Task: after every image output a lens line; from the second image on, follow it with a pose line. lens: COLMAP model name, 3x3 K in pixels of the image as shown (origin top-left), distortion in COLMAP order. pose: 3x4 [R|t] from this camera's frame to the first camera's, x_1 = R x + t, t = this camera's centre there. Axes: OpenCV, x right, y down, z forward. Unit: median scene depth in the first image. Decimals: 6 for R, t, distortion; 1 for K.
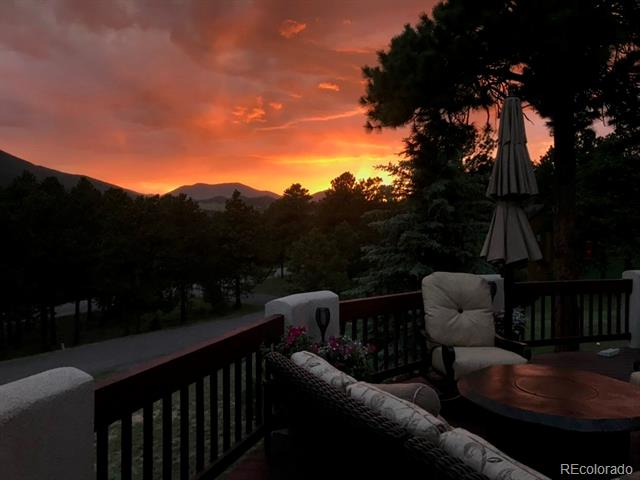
lens RADIAL K [[521.8, 0, 320.0], [0, 521.8, 240.0], [0, 0, 1]] dist [0.107679, 0.002059]
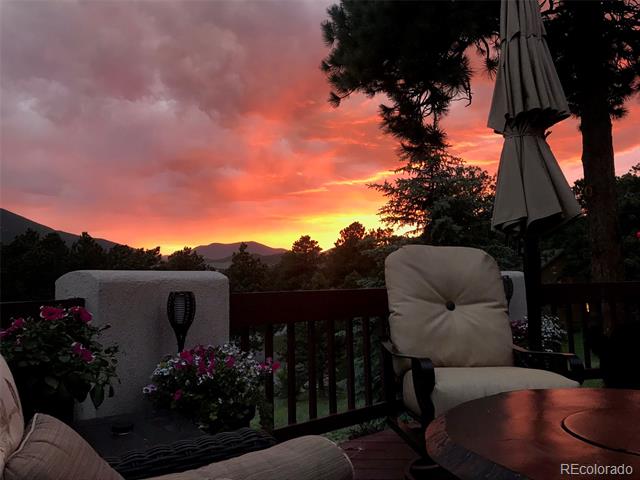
lens RADIAL K [[526.2, 0, 320.0], [0, 526.2, 240.0], [0, 0, 1]] dist [0.071034, -0.003433]
pose [[0.999318, -0.025947, -0.026284, 0.085649], [0.022977, 0.993927, -0.107617, 0.074183], [0.028916, 0.106940, 0.993845, 0.250839]]
